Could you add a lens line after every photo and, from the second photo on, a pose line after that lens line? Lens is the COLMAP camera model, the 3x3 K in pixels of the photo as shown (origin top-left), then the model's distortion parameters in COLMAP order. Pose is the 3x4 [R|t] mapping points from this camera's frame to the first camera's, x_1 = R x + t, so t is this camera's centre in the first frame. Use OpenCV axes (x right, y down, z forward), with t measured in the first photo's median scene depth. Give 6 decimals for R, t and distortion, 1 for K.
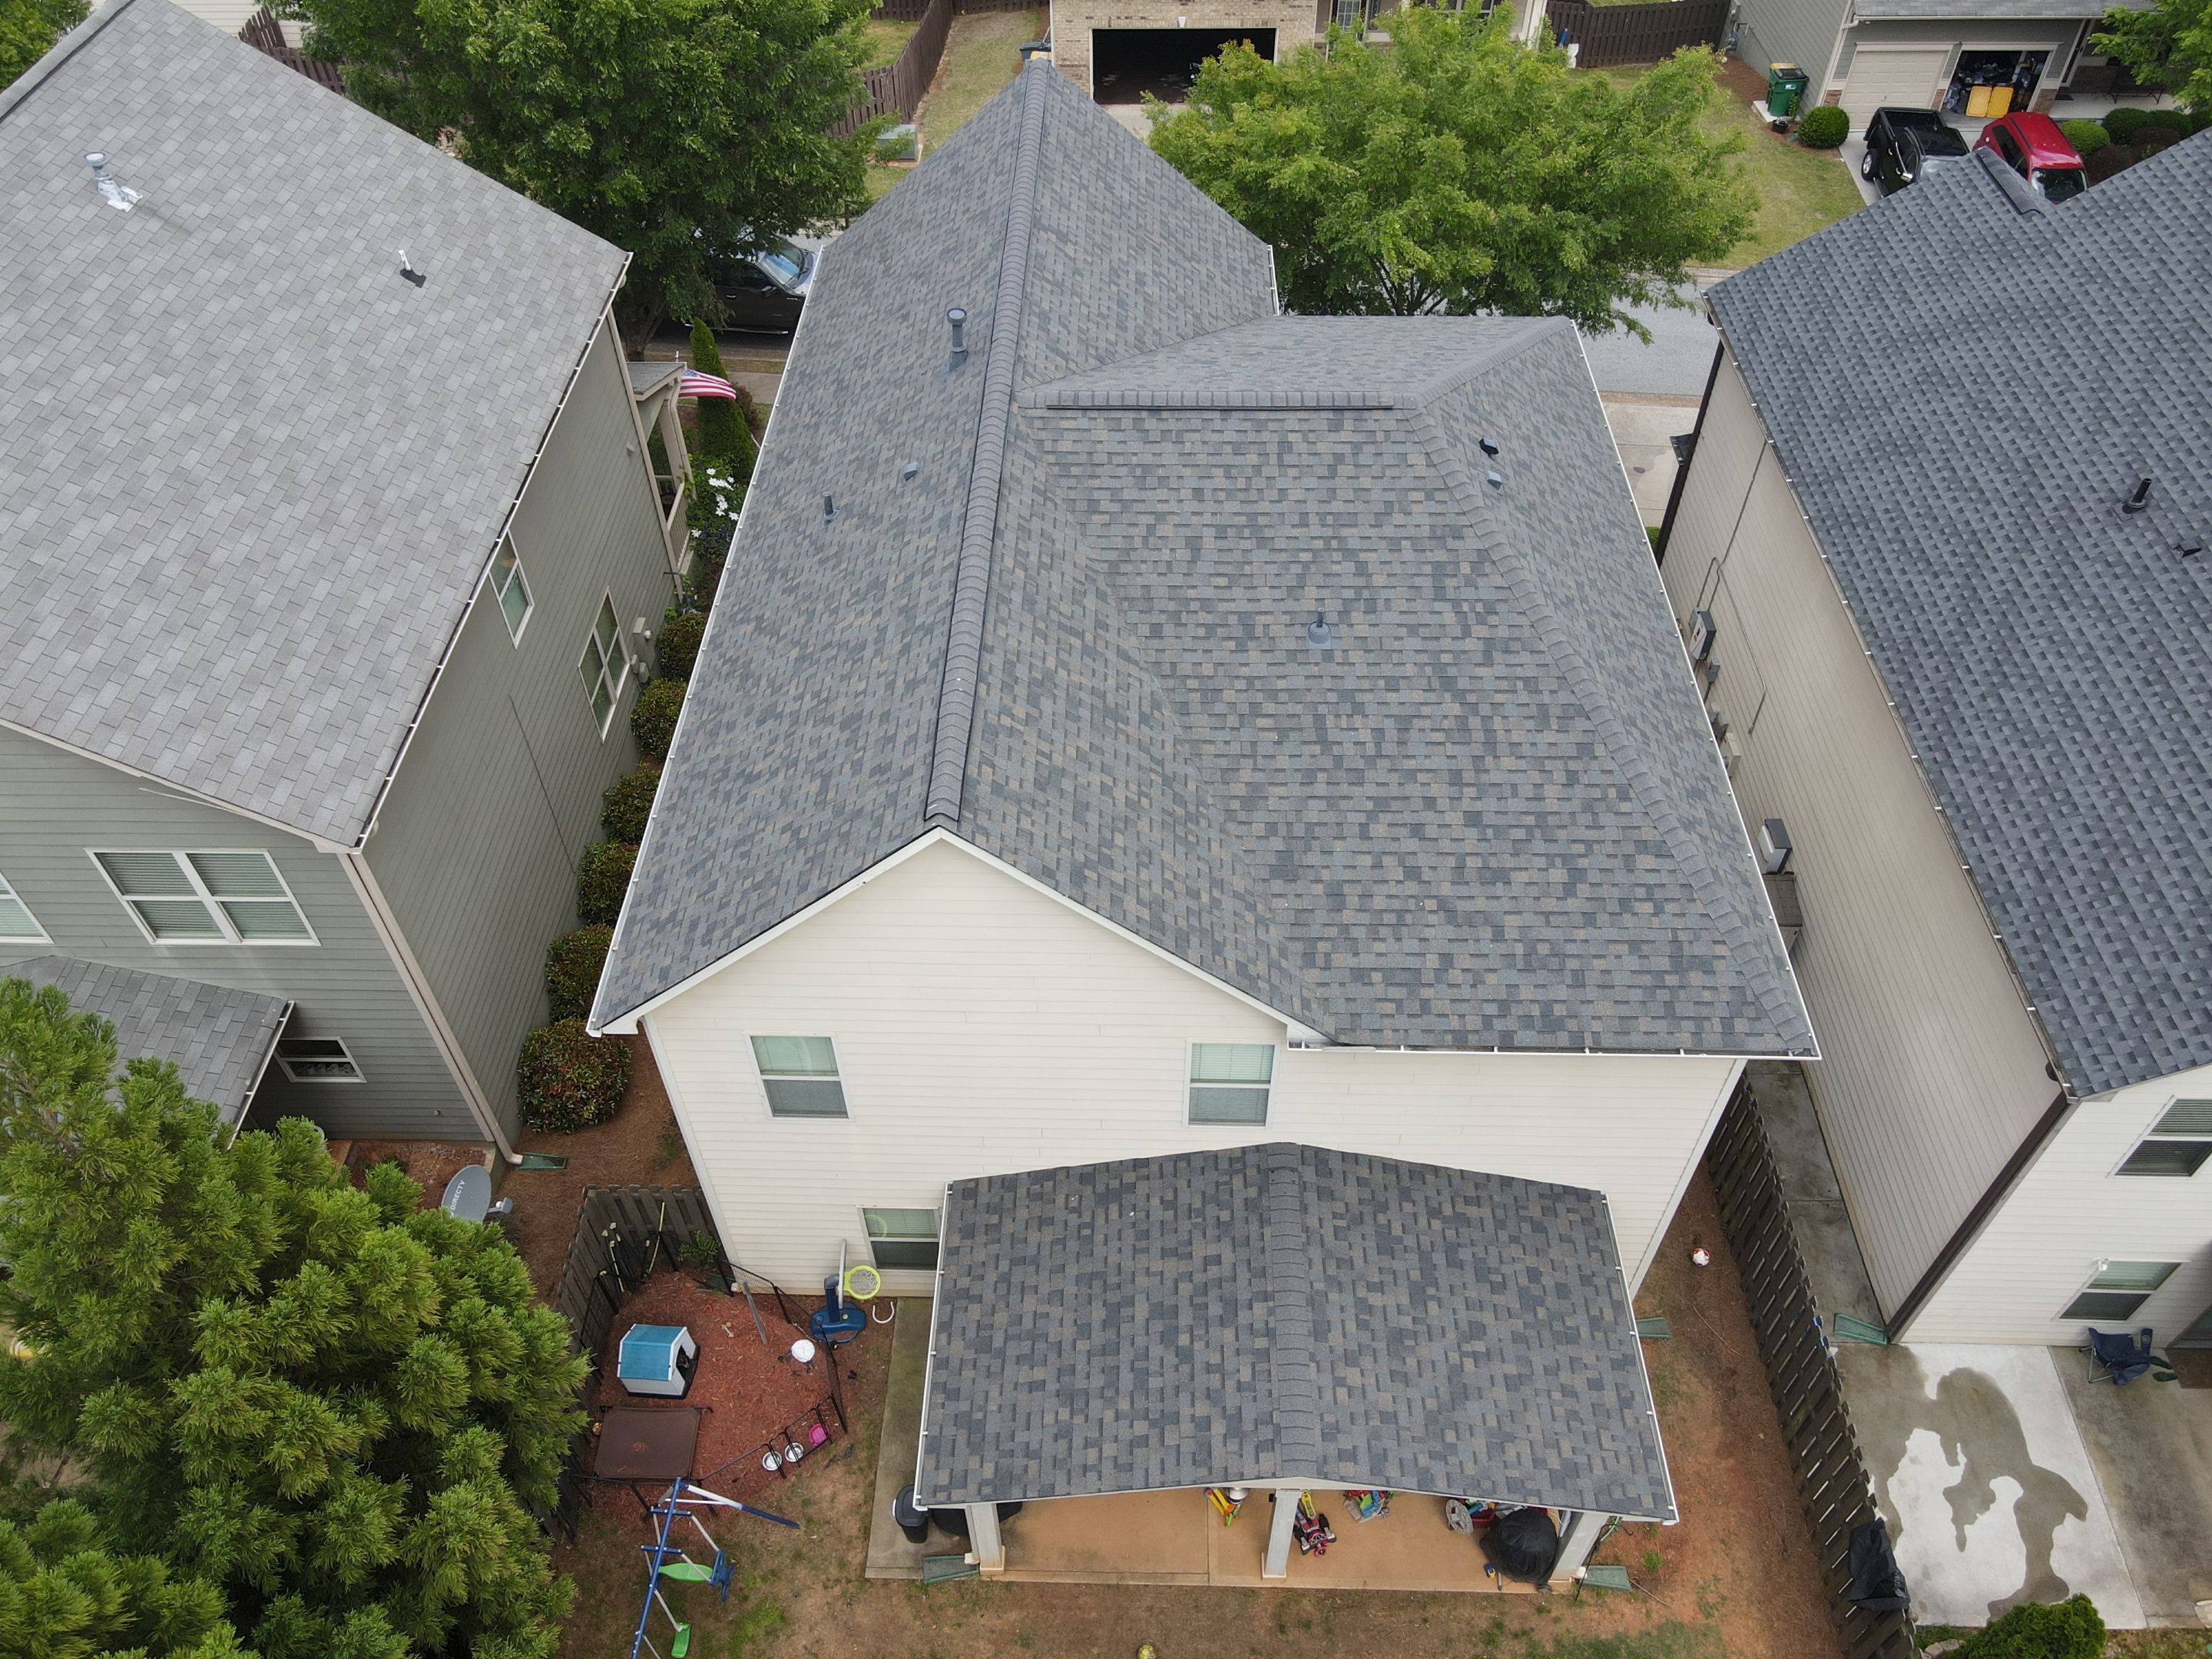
lens RADIAL K [[1623.2, 0, 1107.7], [0, 1623.2, 824.6], [0, 0, 1]] dist [0.007667, 0.007949]
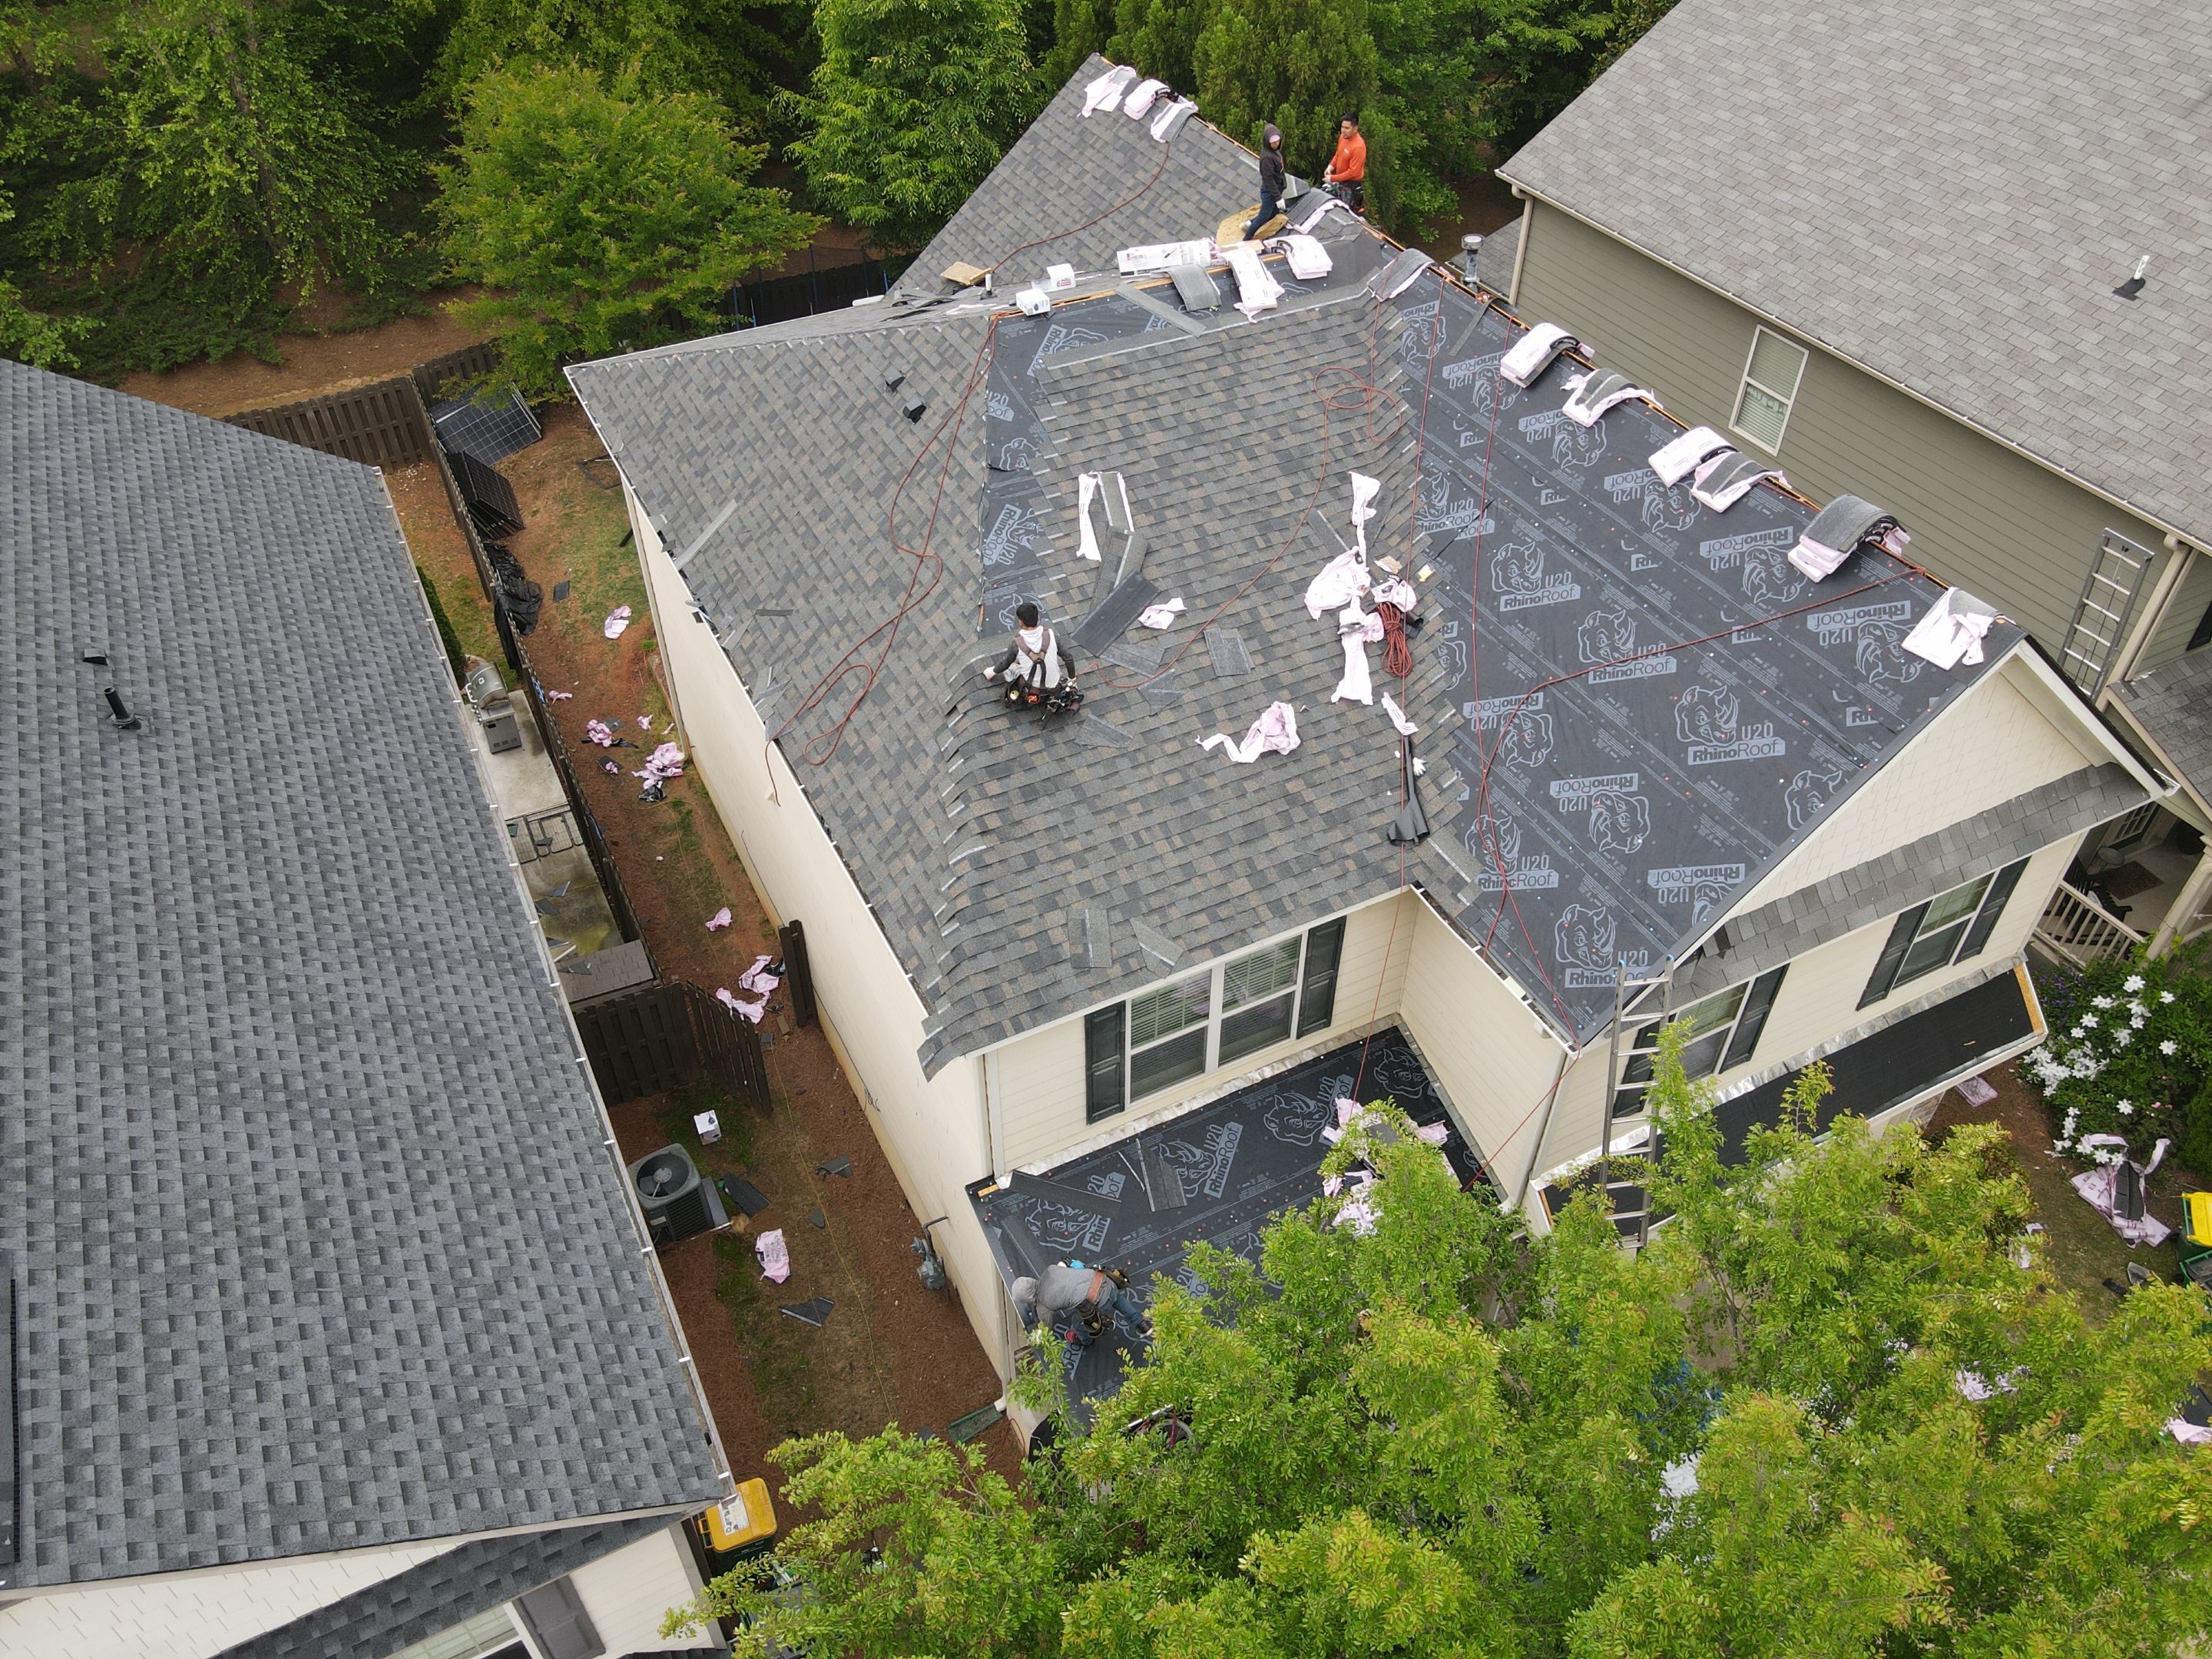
lens RADIAL K [[1623.2, 0, 1100.2], [0, 1623.2, 816.6], [0, 0, 1]] dist [0.007667, 0.007949]
pose [[-0.880853, 0.323272, -0.345823, 0.548314], [-0.337075, 0.084616, 0.937668, -1.134912], [0.332383, 0.942516, 0.034433, 1.259528]]
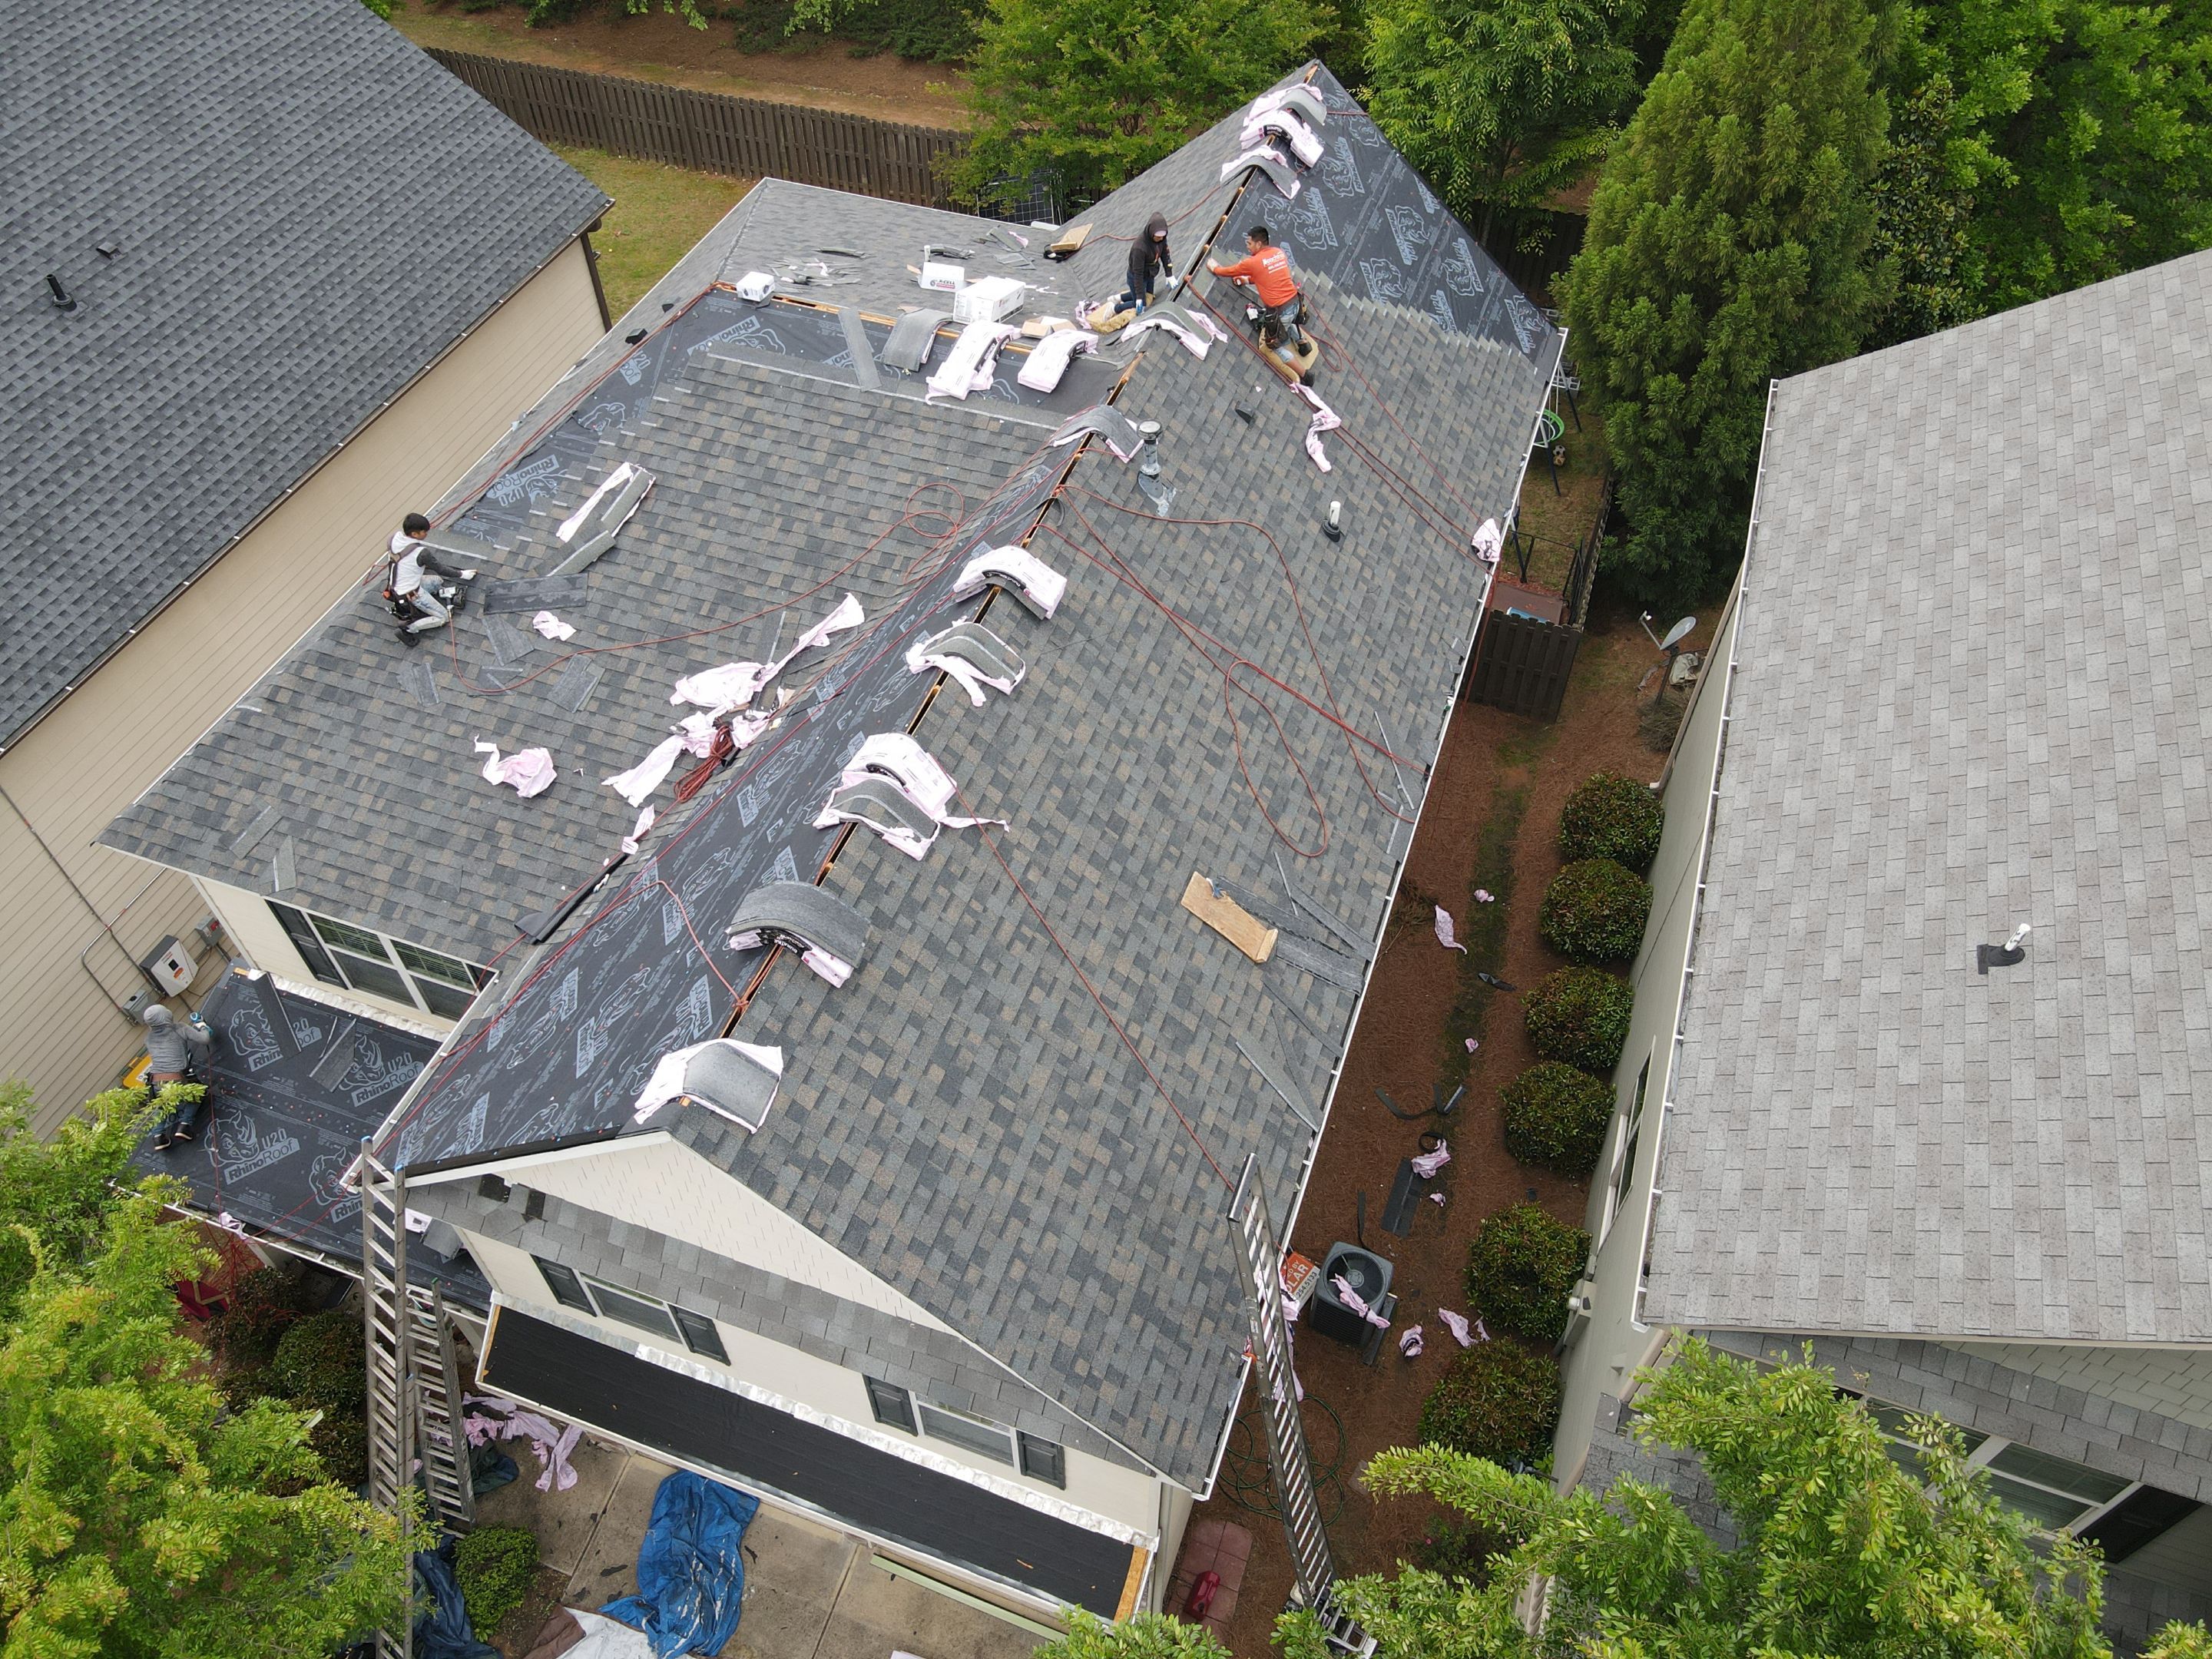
lens RADIAL K [[1623.2, 0, 1104.7], [0, 1623.2, 812.5], [0, 0, 1]] dist [0.007667, 0.007949]
pose [[-0.948787, -0.231941, 0.214493, -0.292872], [0.235159, -0.065134, 0.969772, -1.128471], [-0.210959, 0.970547, 0.116341, 1.138110]]
